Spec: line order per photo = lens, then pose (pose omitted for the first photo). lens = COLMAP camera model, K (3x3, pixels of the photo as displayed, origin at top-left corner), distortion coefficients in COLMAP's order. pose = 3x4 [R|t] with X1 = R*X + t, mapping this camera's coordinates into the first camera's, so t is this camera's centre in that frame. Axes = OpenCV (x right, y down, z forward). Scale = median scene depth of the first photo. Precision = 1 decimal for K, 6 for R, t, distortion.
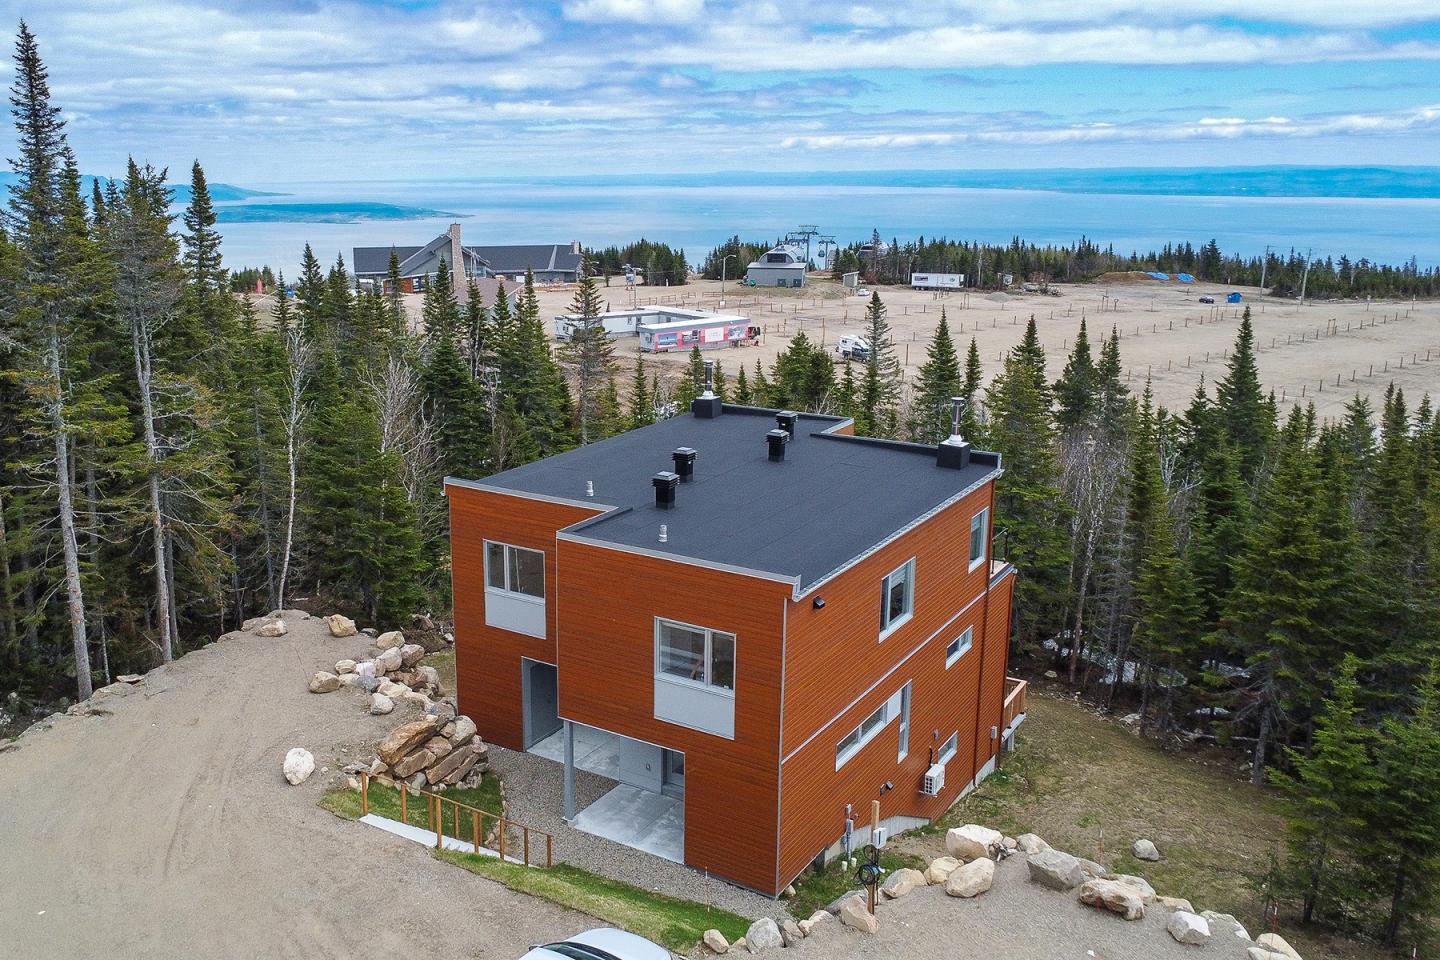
lens RADIAL K [[1180.4, 0, 717.5], [0, 1180.4, 477.3], [0, 0, 1]] dist [-0.002251, -0.003105]
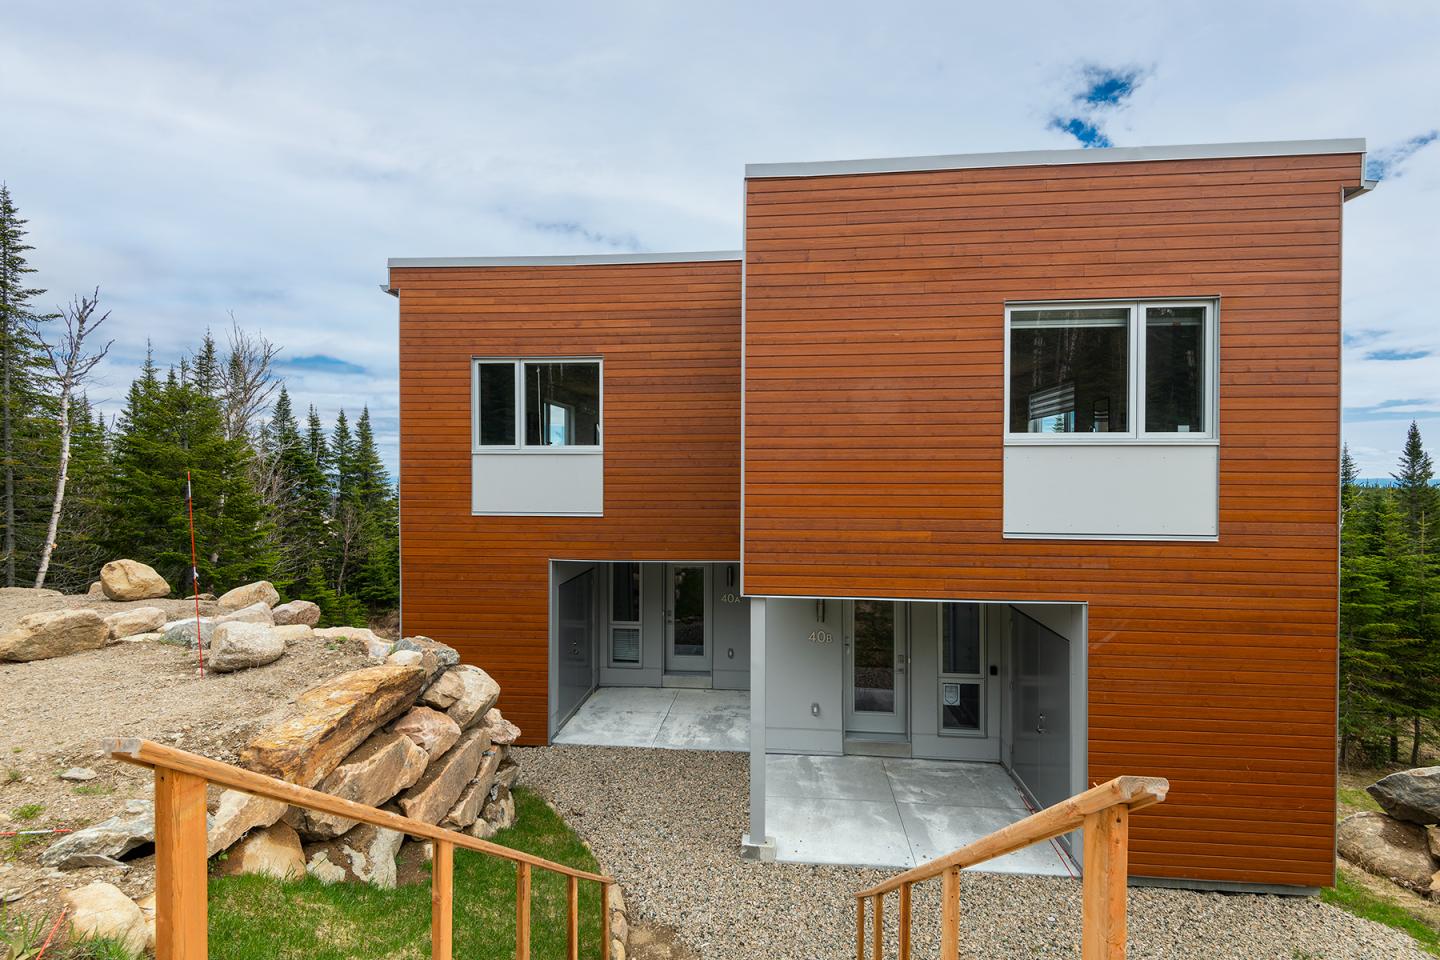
lens RADIAL K [[591.9, 0, 724.3], [0, 591.9, 480.2], [0, 0, 1]] dist [0.001837, -0.006801]
pose [[0.900915, -0.013850, 0.433774, -0.234704], [0.114252, 0.971803, -0.206265, 0.202097], [-0.418686, 0.235387, 0.877095, 0.781069]]
